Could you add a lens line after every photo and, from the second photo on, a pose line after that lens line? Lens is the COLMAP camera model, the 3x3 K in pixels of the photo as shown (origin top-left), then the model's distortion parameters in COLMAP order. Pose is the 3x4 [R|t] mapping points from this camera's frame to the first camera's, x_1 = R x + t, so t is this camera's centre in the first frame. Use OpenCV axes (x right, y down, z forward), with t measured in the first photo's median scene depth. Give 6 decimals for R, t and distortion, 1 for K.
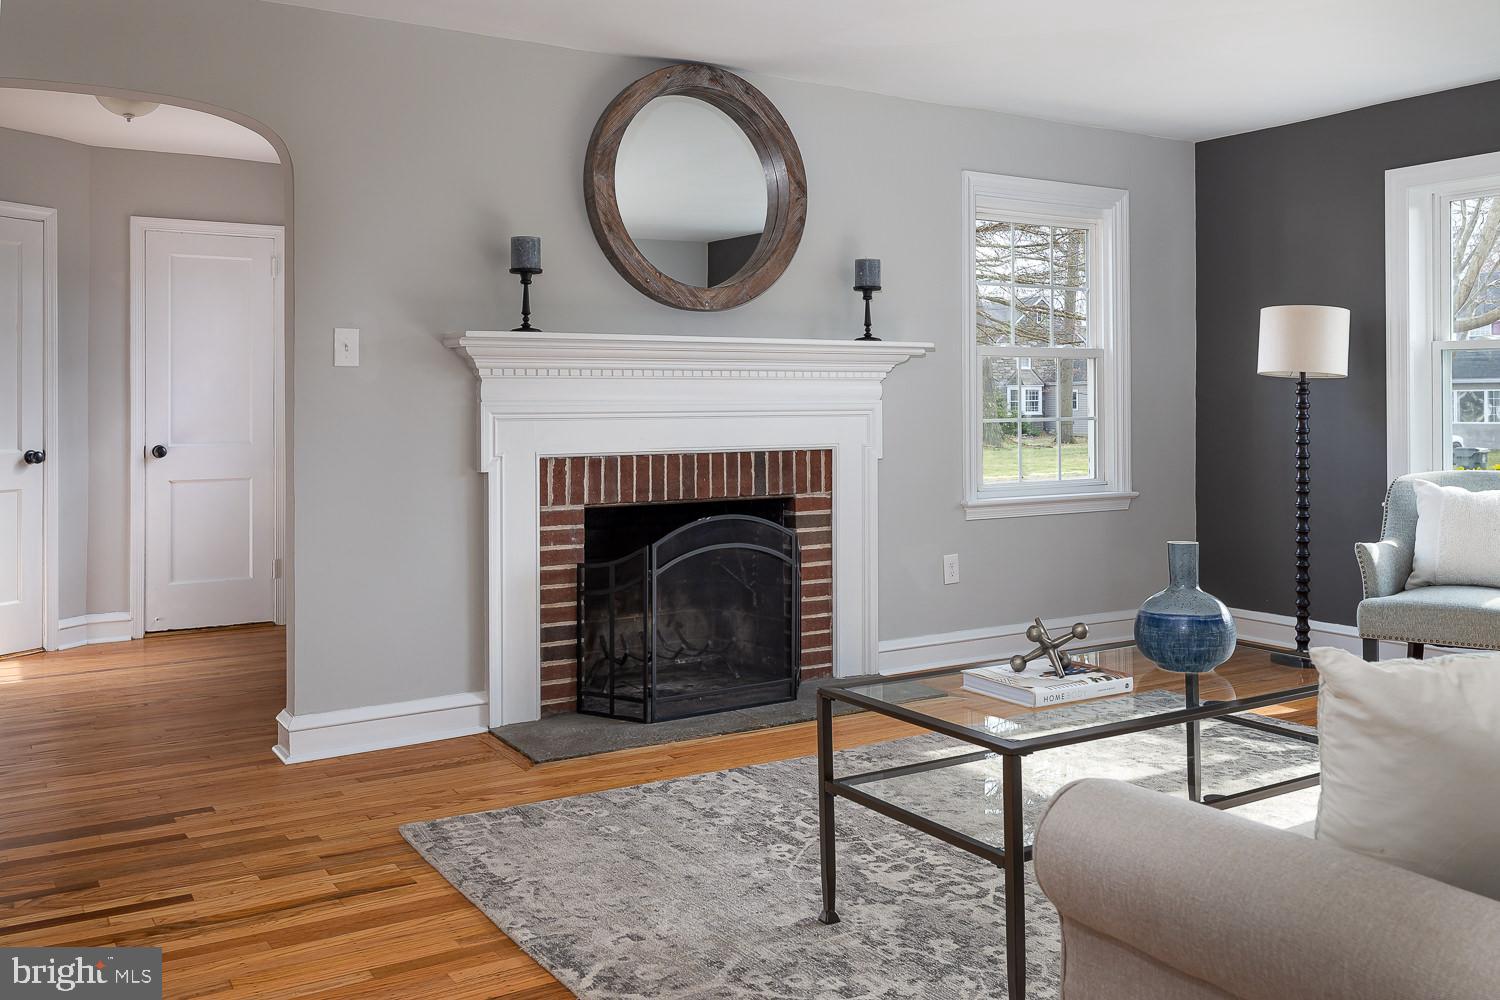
lens RADIAL K [[1288.7, 0, 755.8], [0, 1288.7, 512.6], [0, 0, 1]] dist [0.015094, 0.007161]
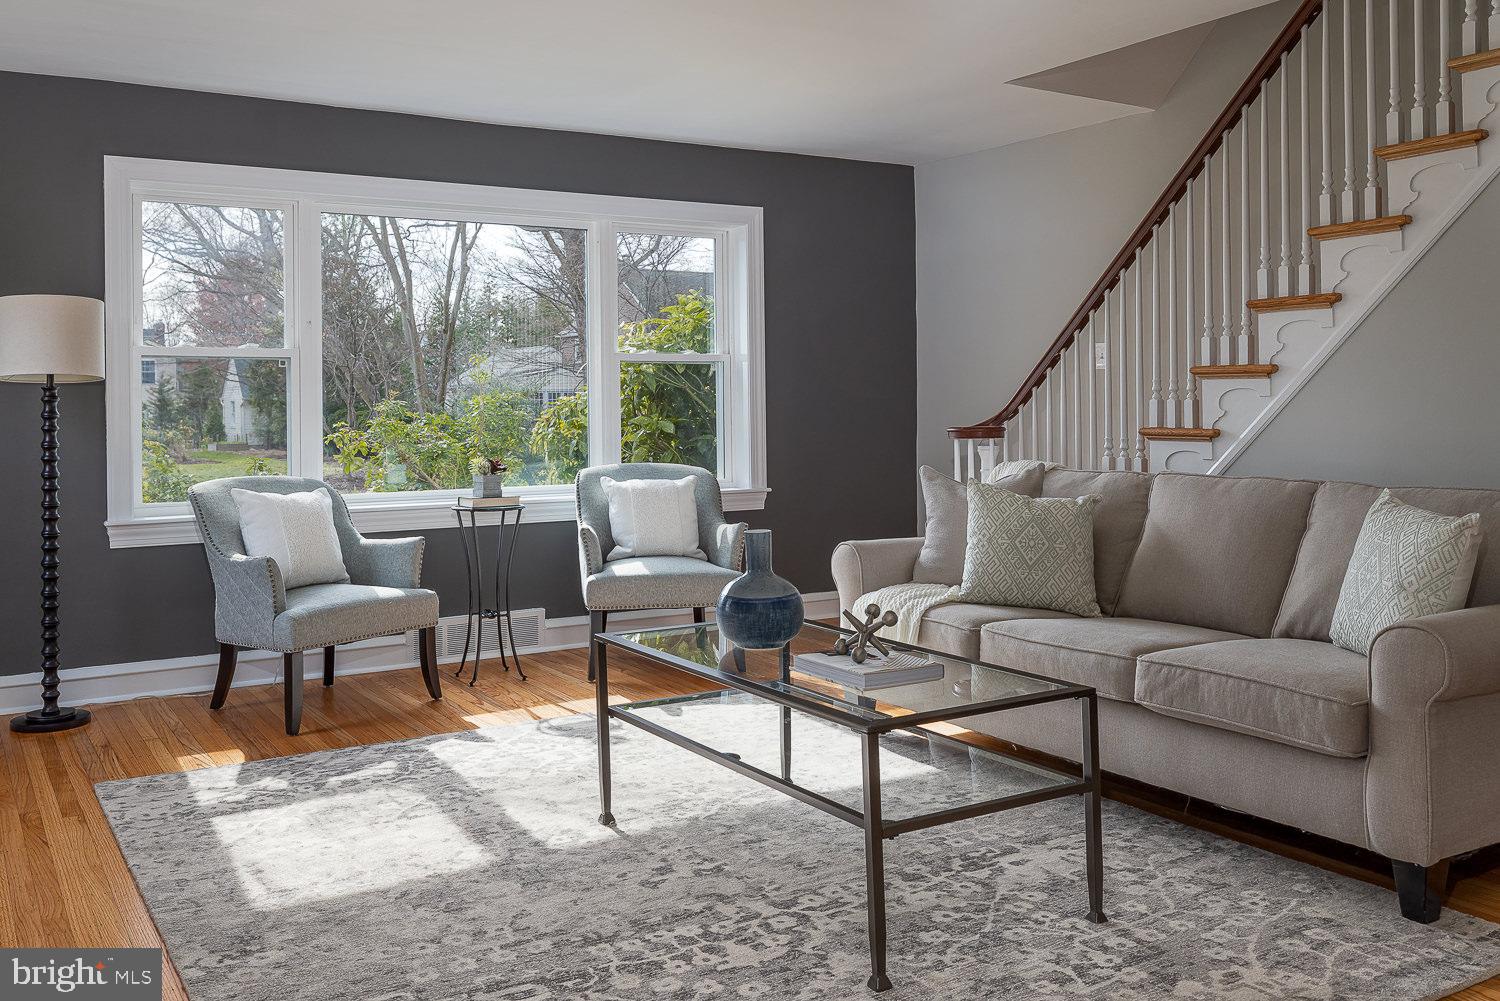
lens RADIAL K [[1288.7, 0, 755.8], [0, 1288.7, 513.1], [0, 0, 1]] dist [0.015094, 0.007161]
pose [[-0.016727, -0.066845, 0.997623, -0.976658], [0.083110, 0.994217, 0.068010, -0.090315], [-0.996400, 0.084050, -0.011075, 1.296780]]
